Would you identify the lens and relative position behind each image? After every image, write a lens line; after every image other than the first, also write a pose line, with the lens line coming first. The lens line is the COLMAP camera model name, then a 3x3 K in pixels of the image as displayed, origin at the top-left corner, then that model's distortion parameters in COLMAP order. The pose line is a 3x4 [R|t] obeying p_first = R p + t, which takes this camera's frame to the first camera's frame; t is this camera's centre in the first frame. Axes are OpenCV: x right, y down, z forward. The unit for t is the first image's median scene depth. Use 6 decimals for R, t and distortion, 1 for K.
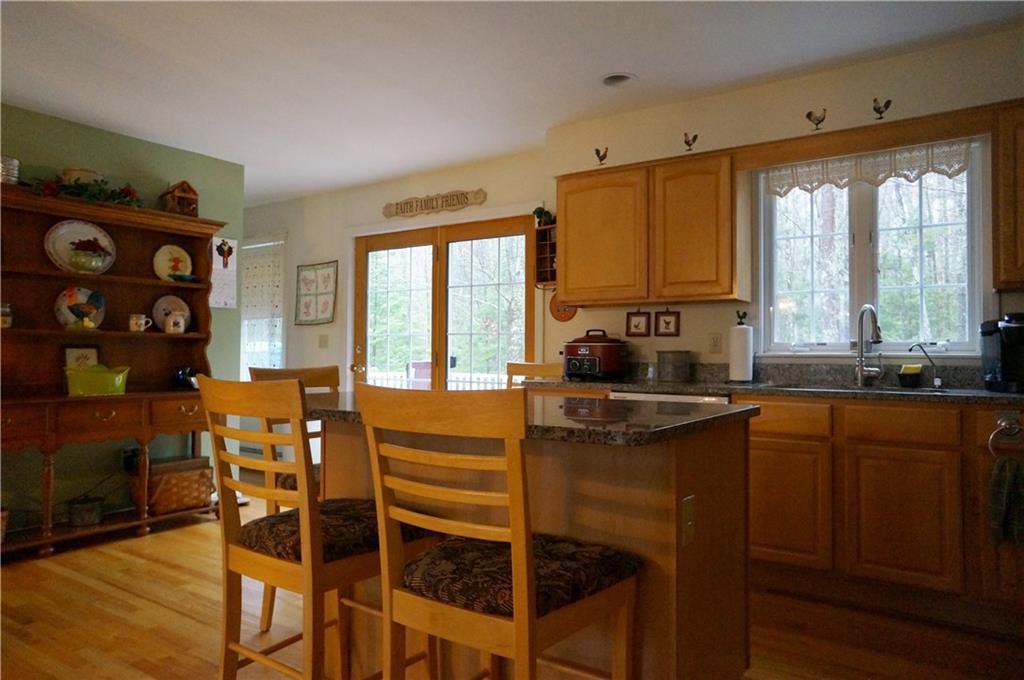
lens RADIAL K [[684.4, 0, 500.3], [0, 684.4, 336.8], [0, 0, 1]] dist [-0.067534, 0.088382]
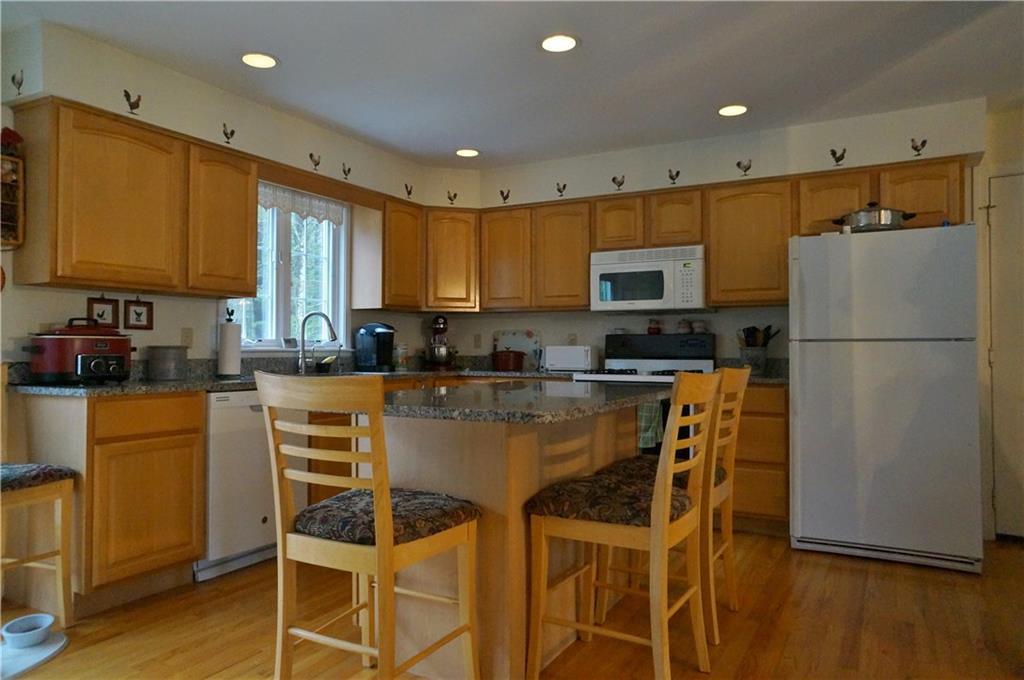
lens RADIAL K [[684.4, 0, 500.3], [0, 684.4, 336.8], [0, 0, 1]] dist [-0.067534, 0.088382]
pose [[-0.081736, 0.013173, 0.996567, -0.659806], [-0.022442, 0.999635, -0.015054, 0.011433], [-0.996401, -0.023595, -0.081411, 0.613293]]
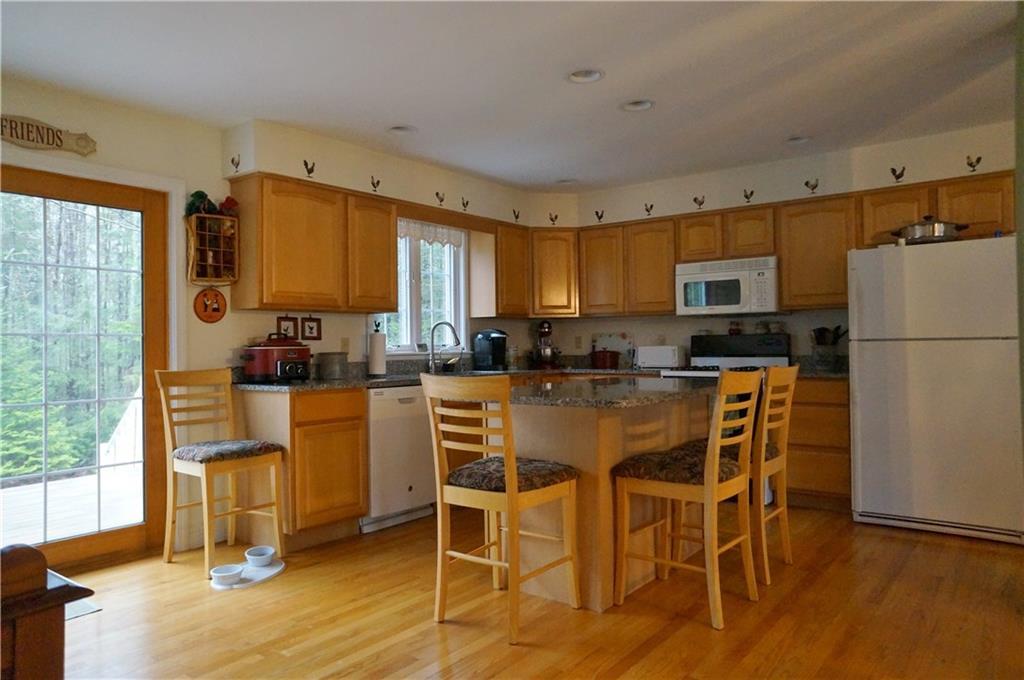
lens RADIAL K [[684.4, 0, 500.3], [0, 684.4, 336.8], [0, 0, 1]] dist [-0.067534, 0.088382]
pose [[0.069263, 0.006982, 0.997574, -0.858993], [-0.007077, 0.999954, -0.006507, -0.000900], [-0.997573, -0.006609, 0.069309, 0.616227]]
